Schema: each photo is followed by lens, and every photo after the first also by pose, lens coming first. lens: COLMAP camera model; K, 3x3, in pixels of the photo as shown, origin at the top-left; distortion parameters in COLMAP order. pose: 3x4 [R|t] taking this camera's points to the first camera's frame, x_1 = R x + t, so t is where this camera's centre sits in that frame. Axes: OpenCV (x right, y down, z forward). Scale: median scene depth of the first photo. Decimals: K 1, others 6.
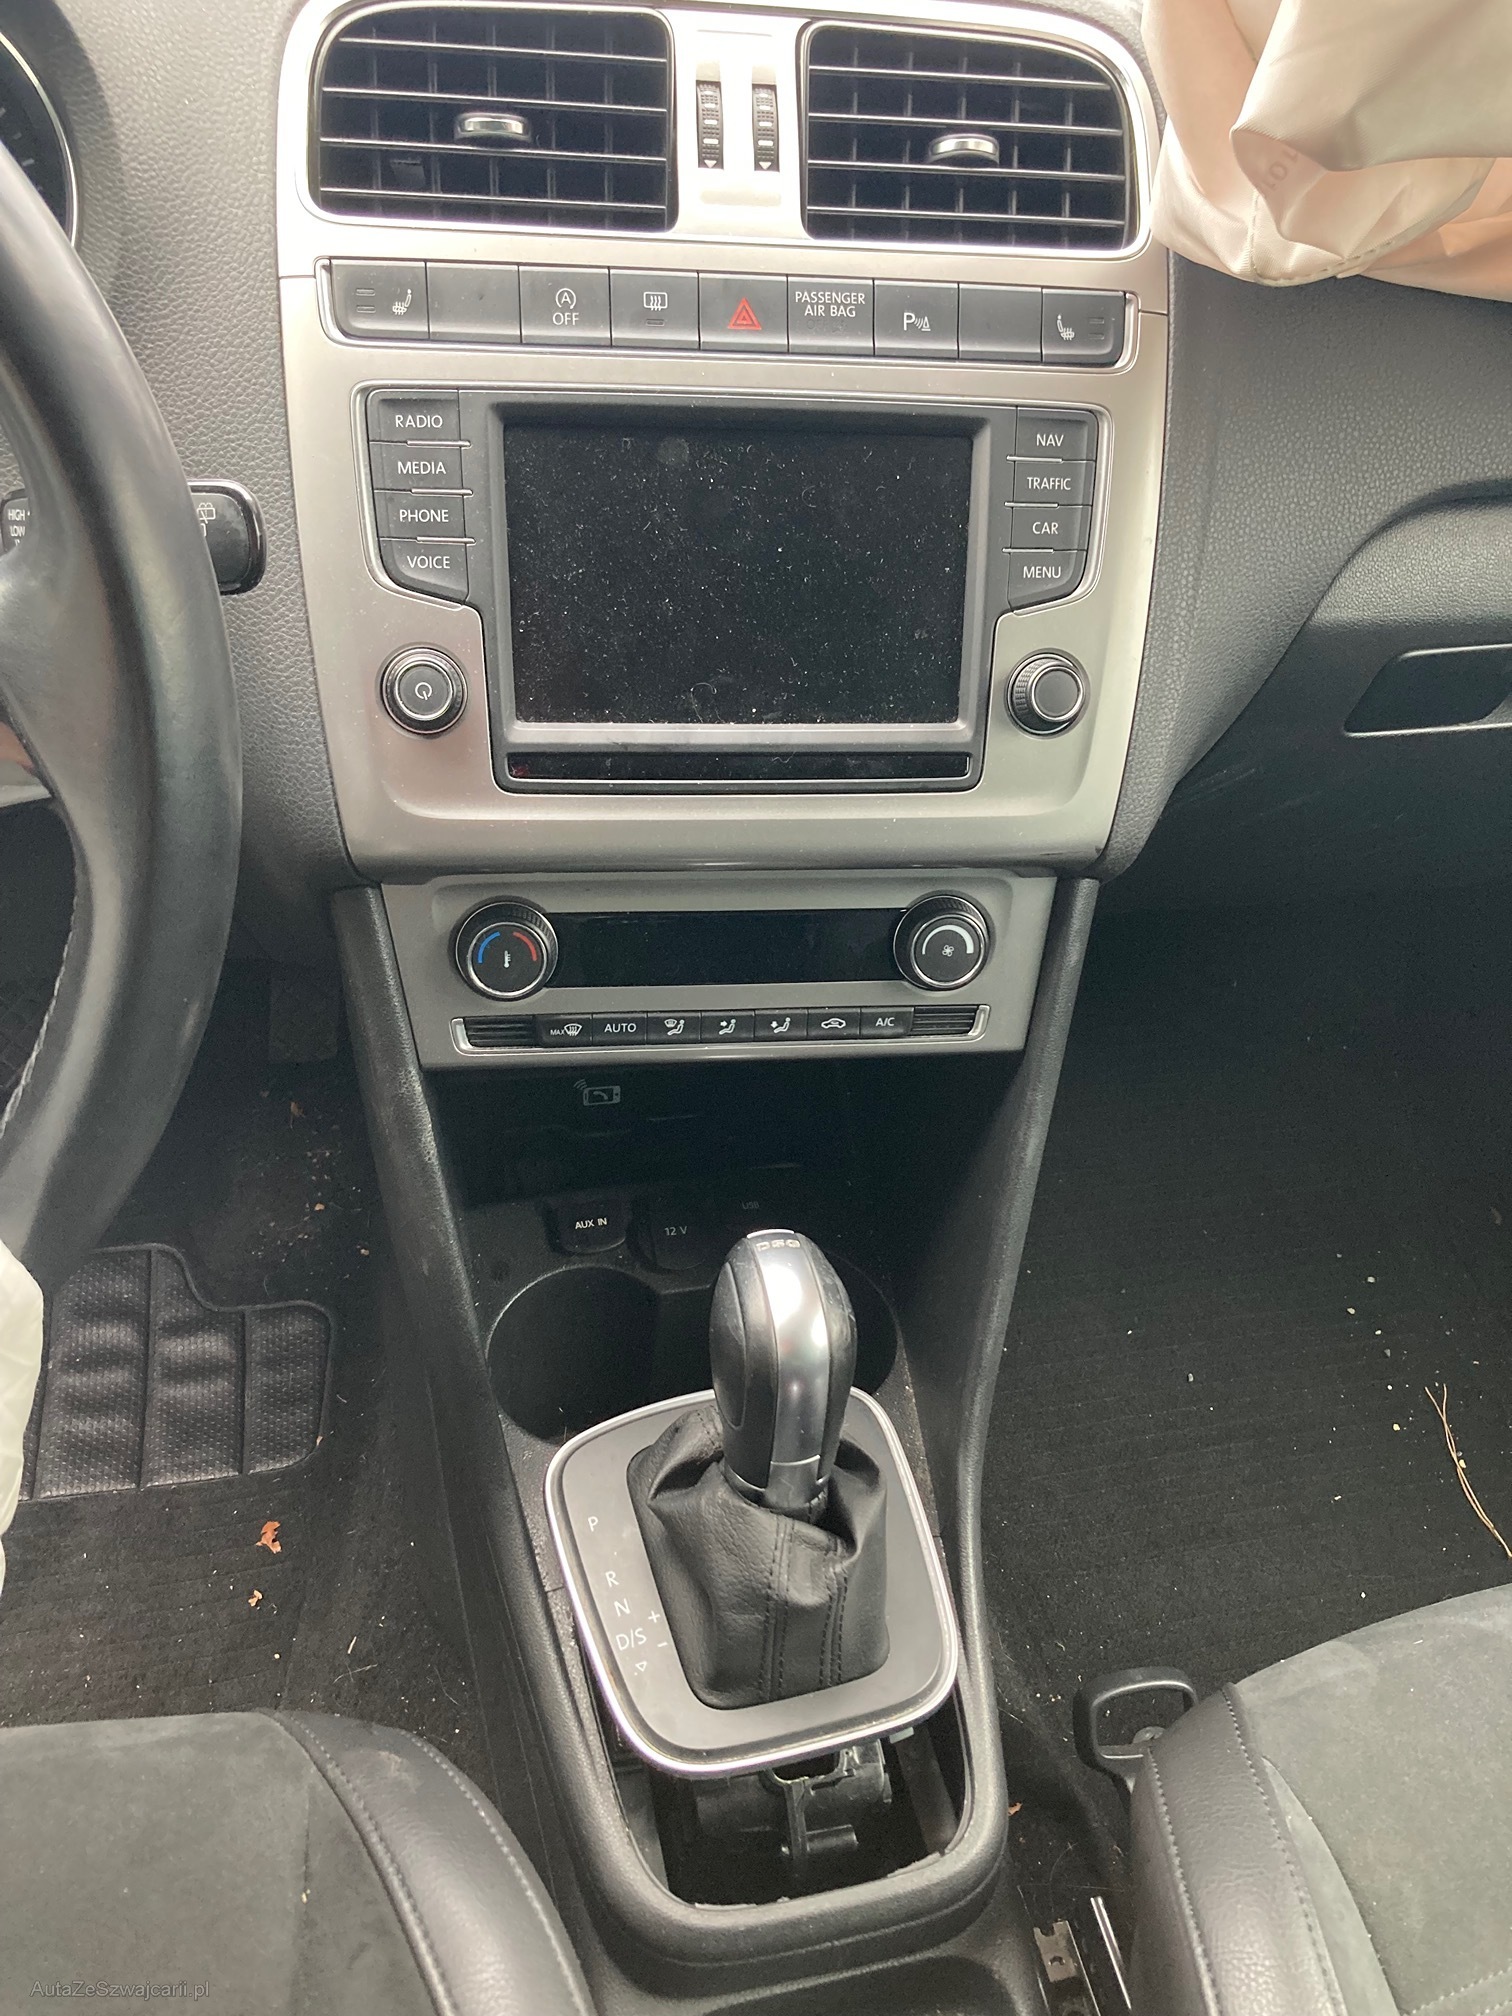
lens RADIAL K [[1671.6, 0, 694.7], [0, 1671.6, 1056.1], [0, 0, 1]] dist [0.010858, -0.013371]
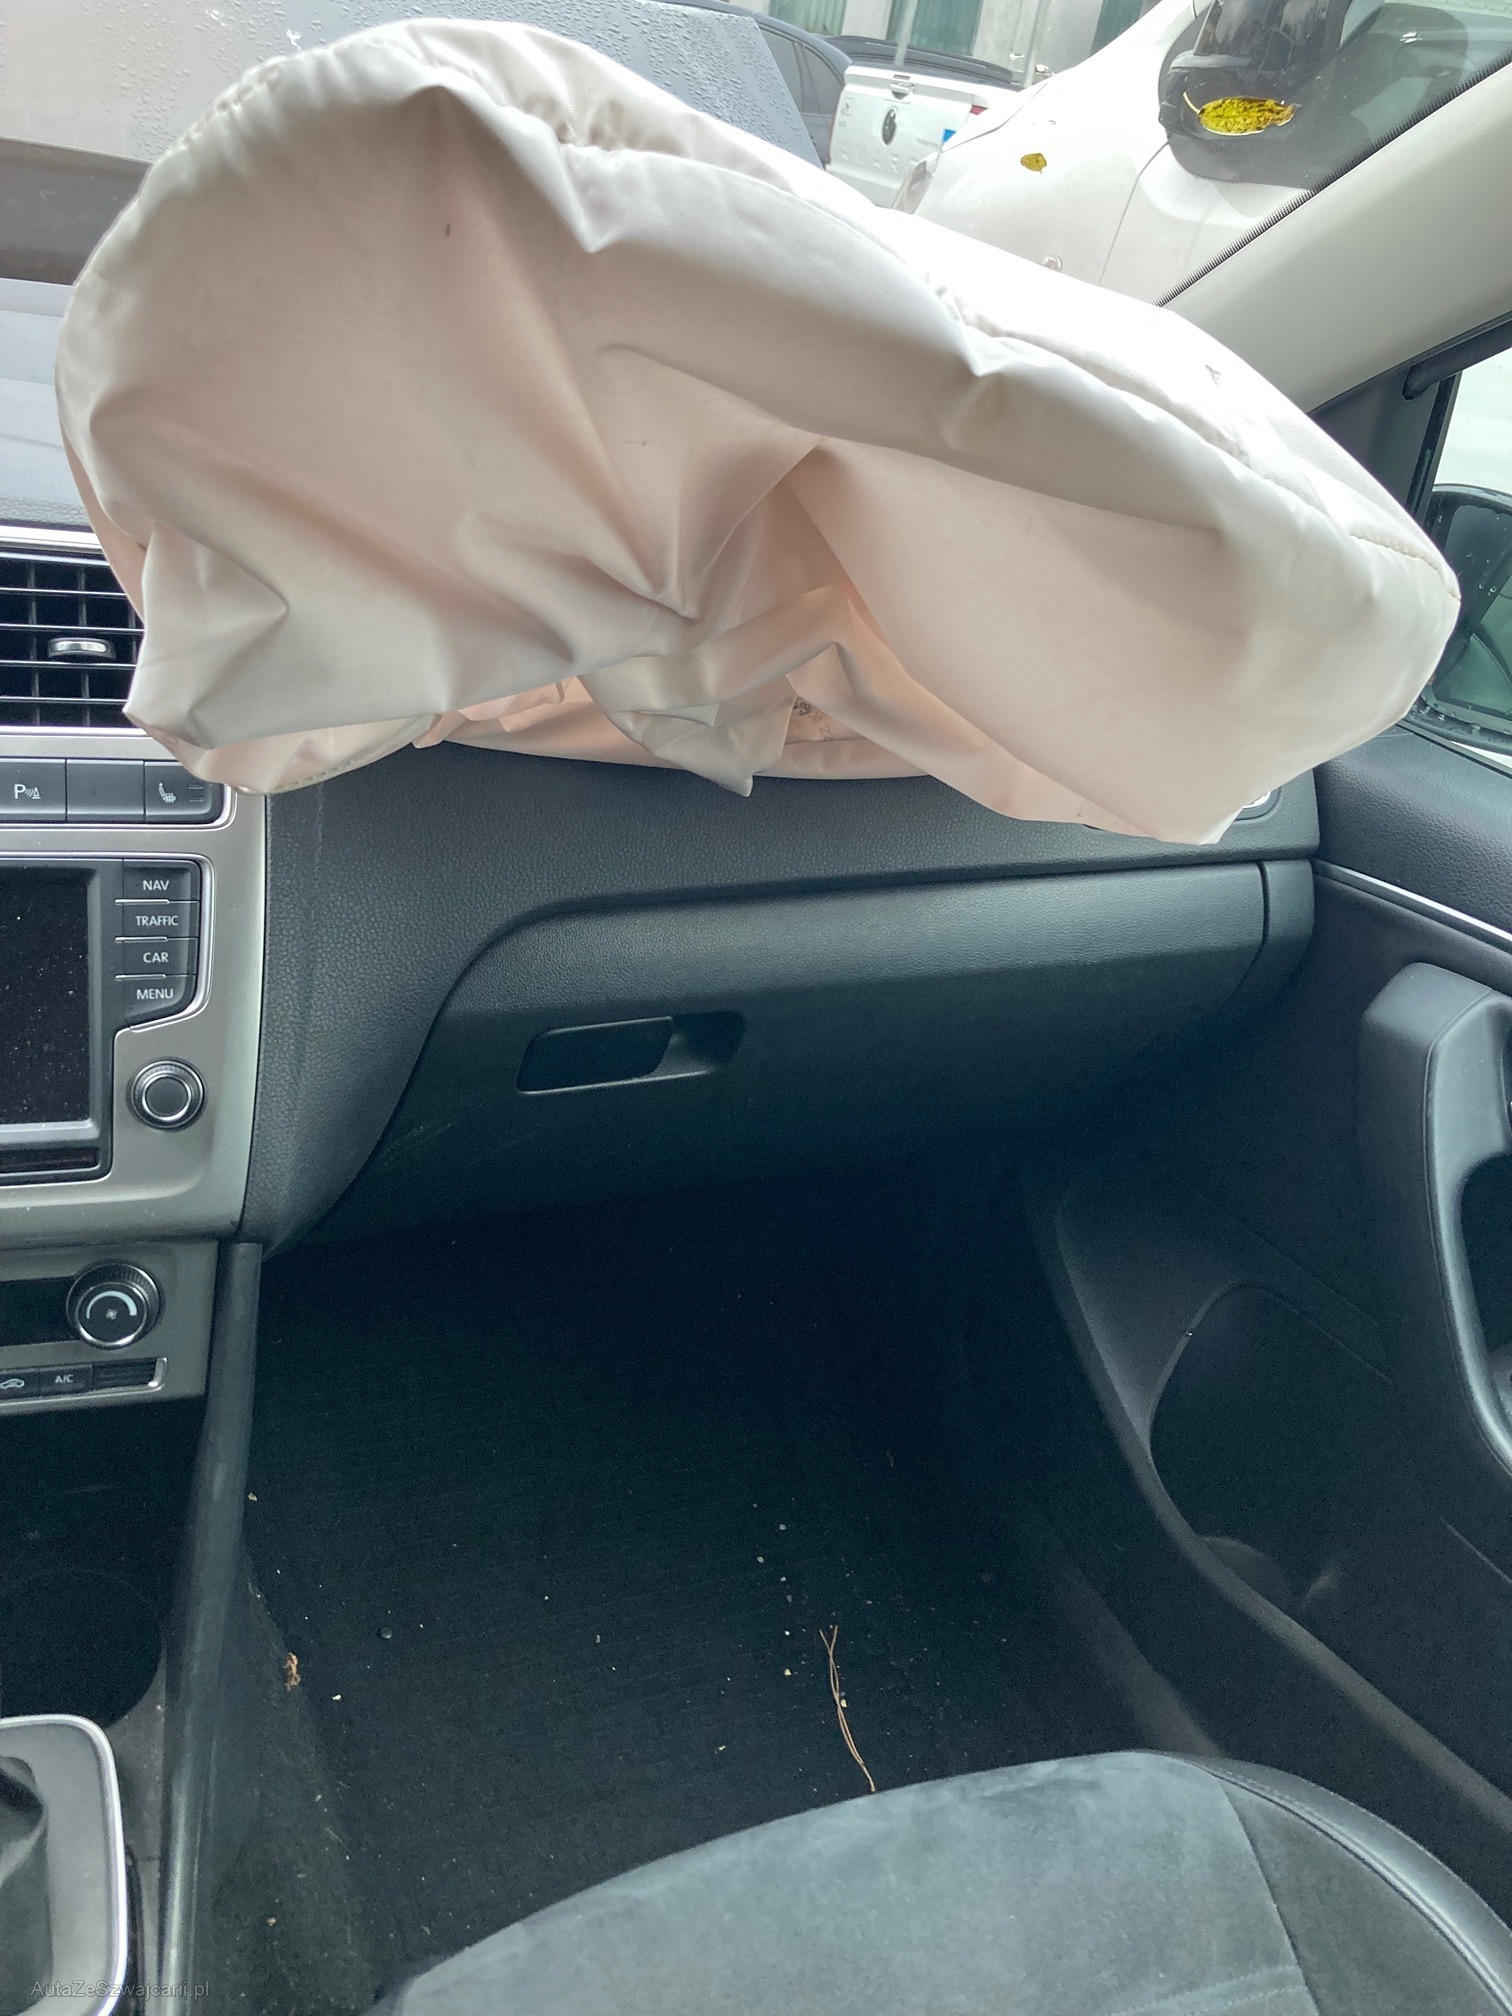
lens RADIAL K [[1671.6, 0, 754.5], [0, 1671.6, 1021.5], [0, 0, 1]] dist [0.010858, -0.013371]
pose [[0.986300, -0.024357, 0.163156, 0.405203], [0.046649, 0.989852, -0.134228, -0.087910], [-0.158231, 0.140000, 0.977427, -0.195300]]
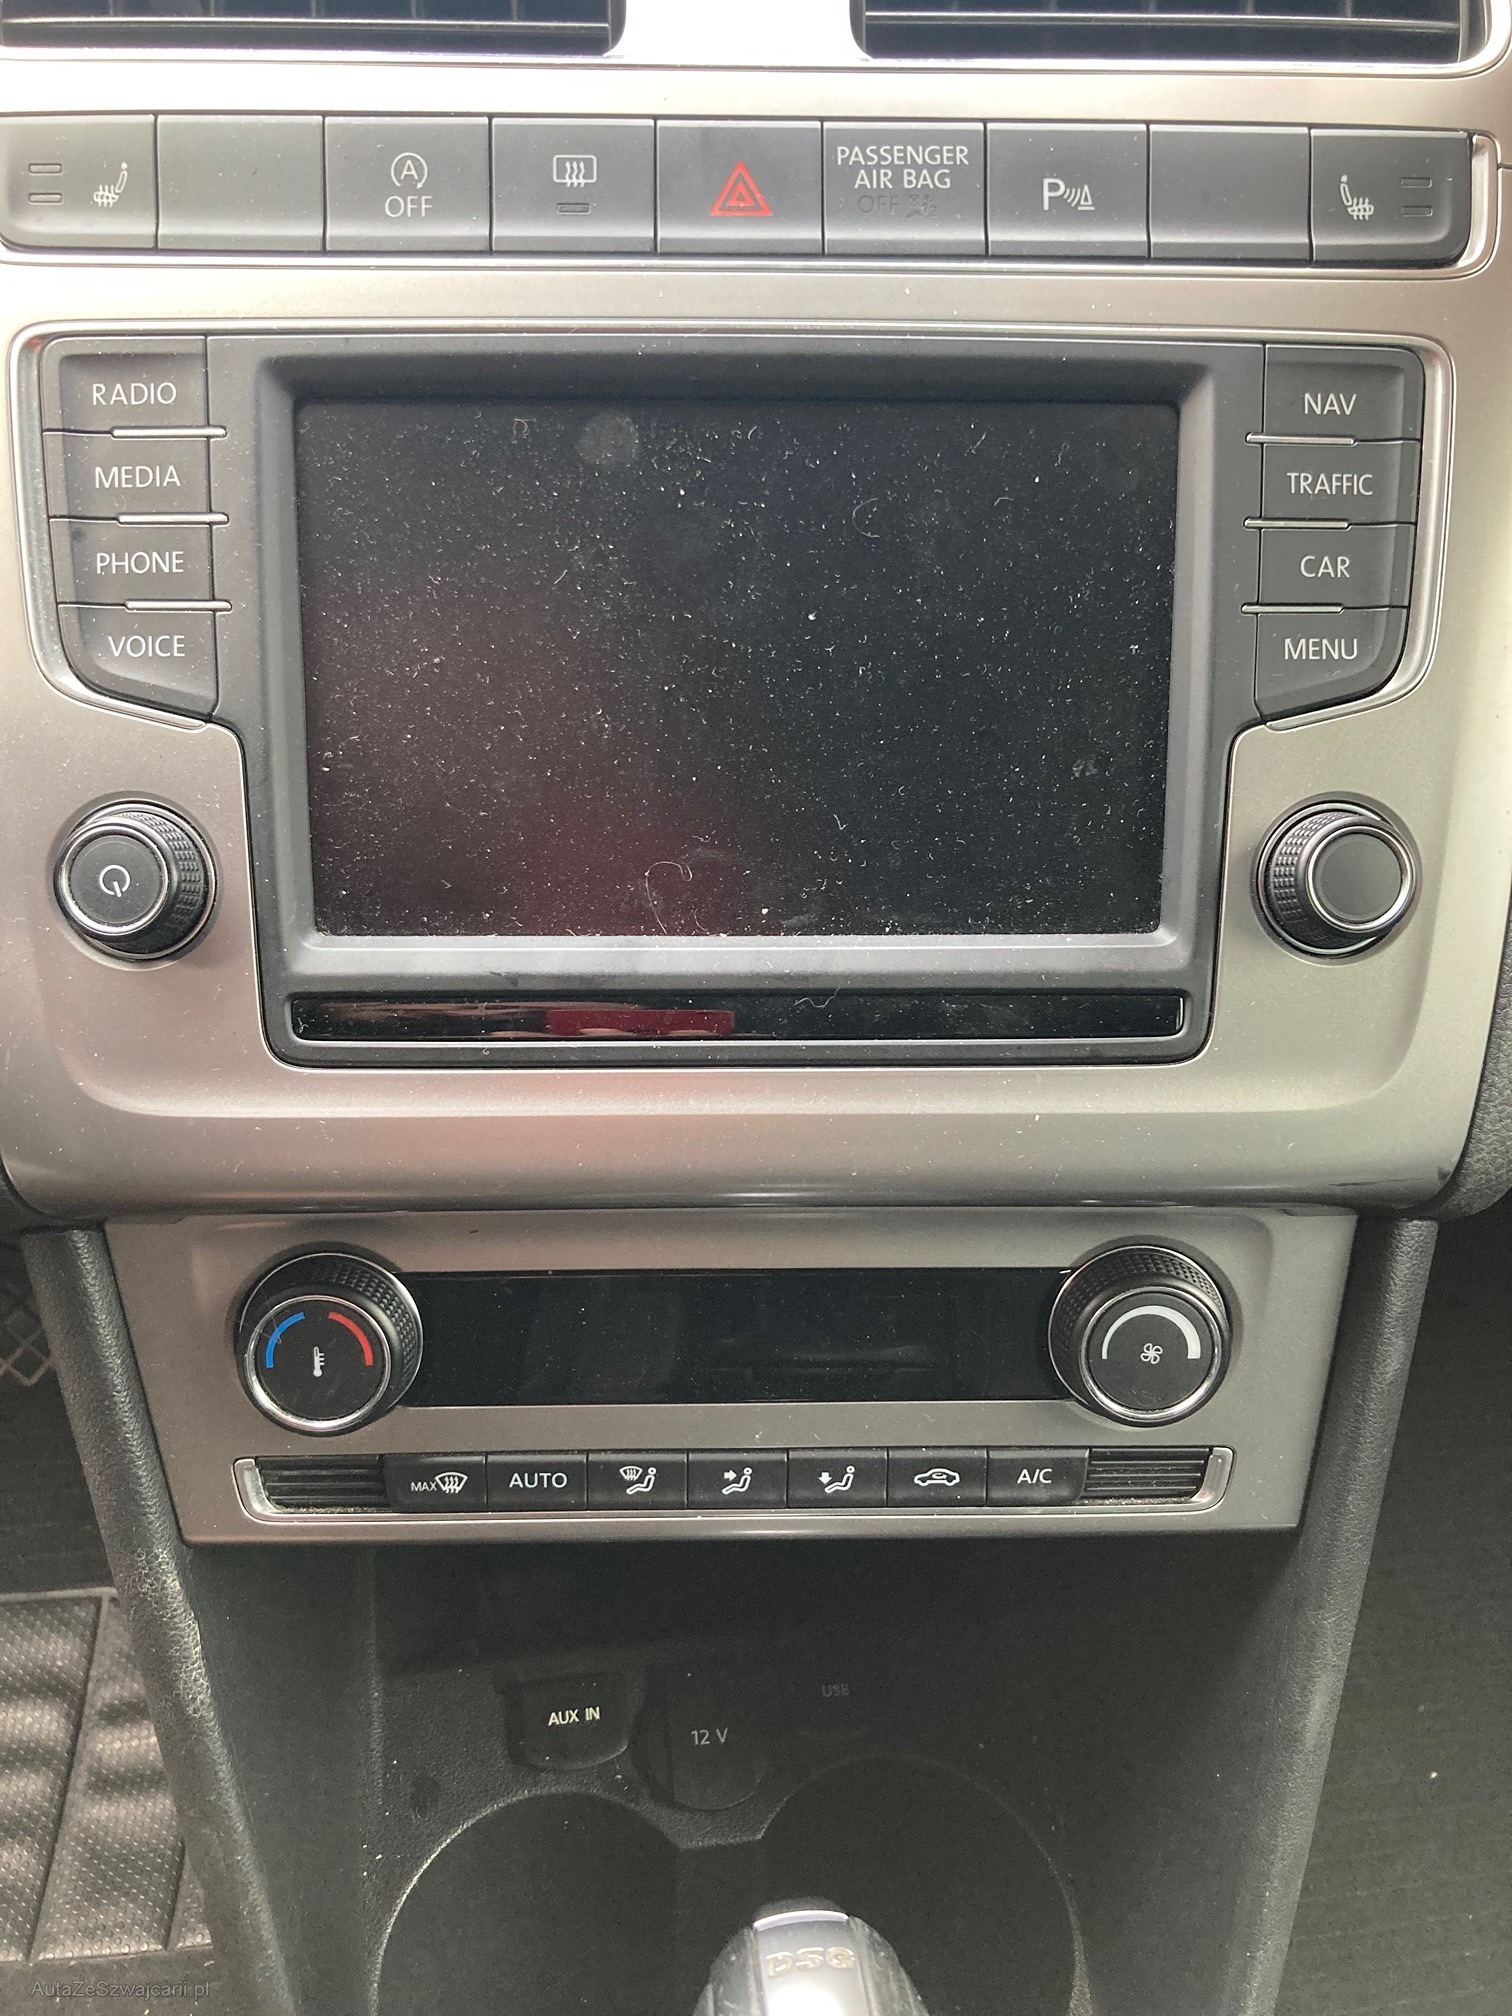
lens RADIAL K [[1671.6, 0, 710.0], [0, 1671.6, 1027.9], [0, 0, 1]] dist [0.010858, -0.013371]
pose [[0.993331, 0.003551, -0.115241, 0.074959], [-0.018147, 0.991882, -0.125858, -0.097648], [0.113858, 0.127110, 0.985332, 0.454489]]
